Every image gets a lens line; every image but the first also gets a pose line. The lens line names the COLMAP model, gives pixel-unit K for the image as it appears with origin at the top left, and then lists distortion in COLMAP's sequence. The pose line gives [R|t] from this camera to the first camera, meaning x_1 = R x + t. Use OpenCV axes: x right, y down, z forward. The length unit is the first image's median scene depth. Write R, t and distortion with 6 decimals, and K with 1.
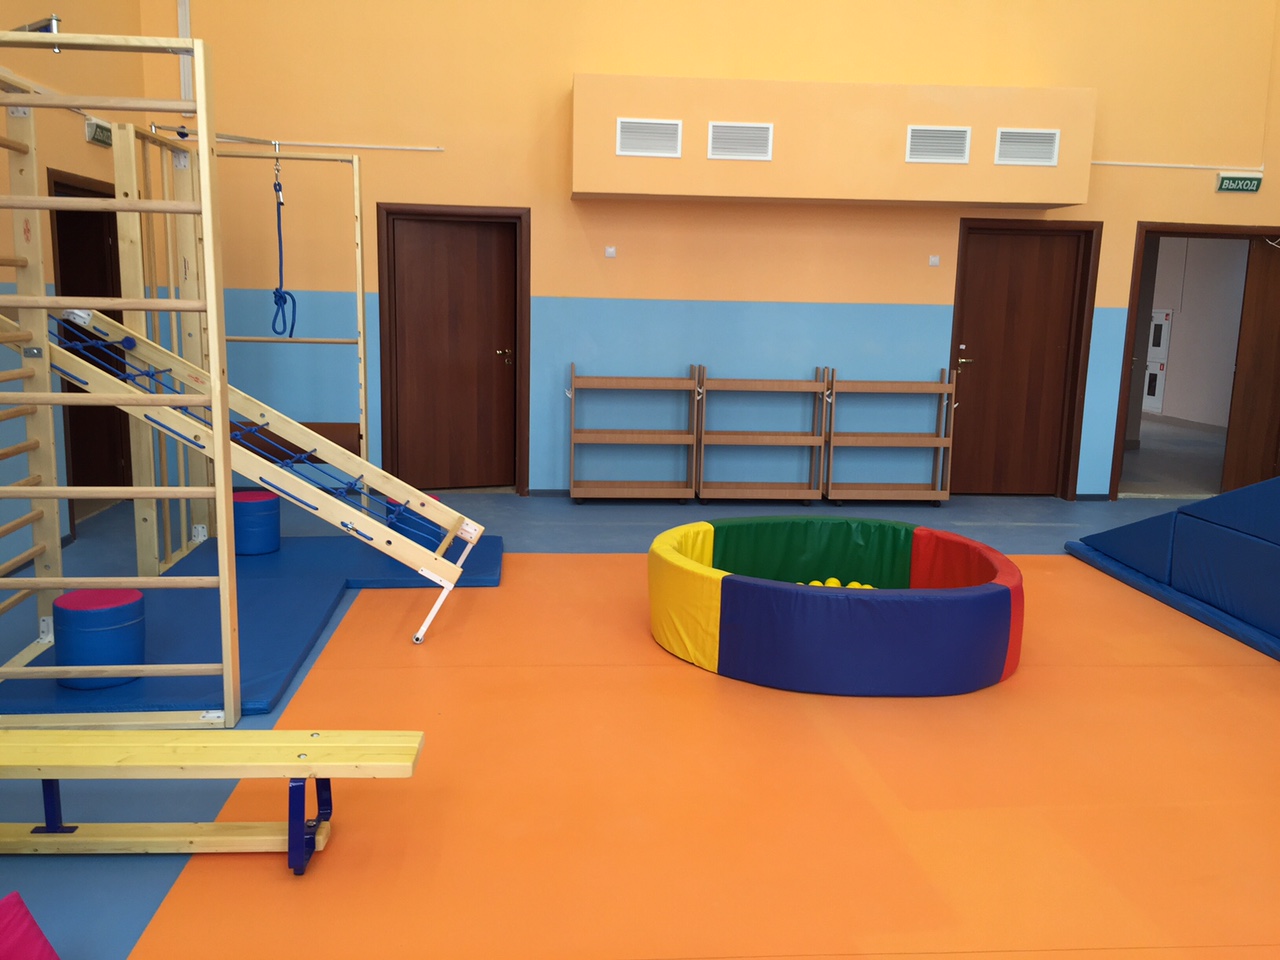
lens RADIAL K [[1081.1, 0, 634.2], [0, 1081.1, 480.1], [0, 0, 1]] dist [0.054572, -0.058892]
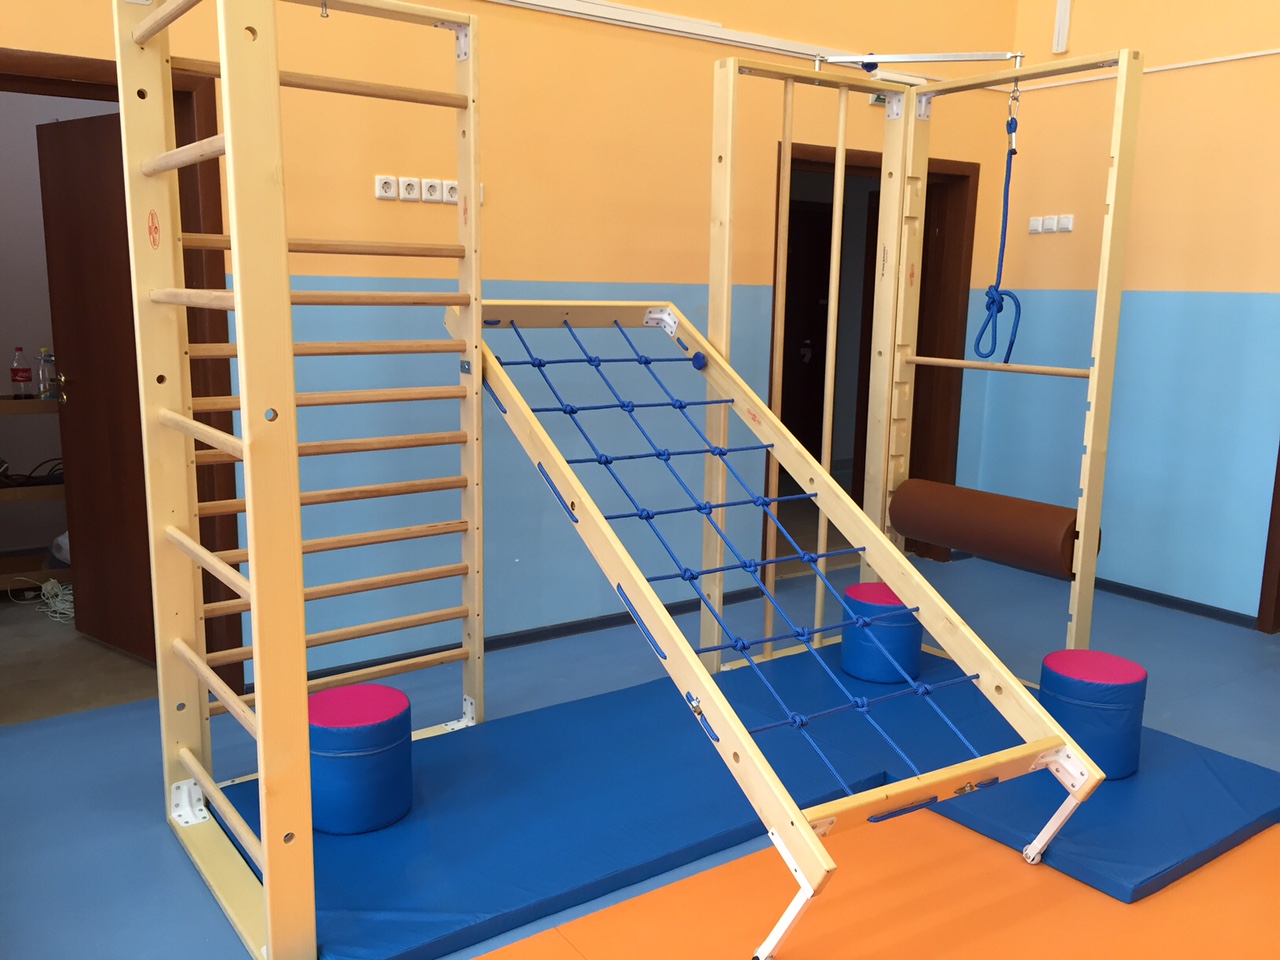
lens RADIAL K [[1081.1, 0, 636.6], [0, 1081.1, 488.1], [0, 0, 1]] dist [0.054572, -0.058892]
pose [[0.505427, 0.146495, -0.850343, 0.133099], [-0.149833, 0.985412, 0.080707, -0.079608], [0.849761, 0.086618, 0.520004, 0.501098]]
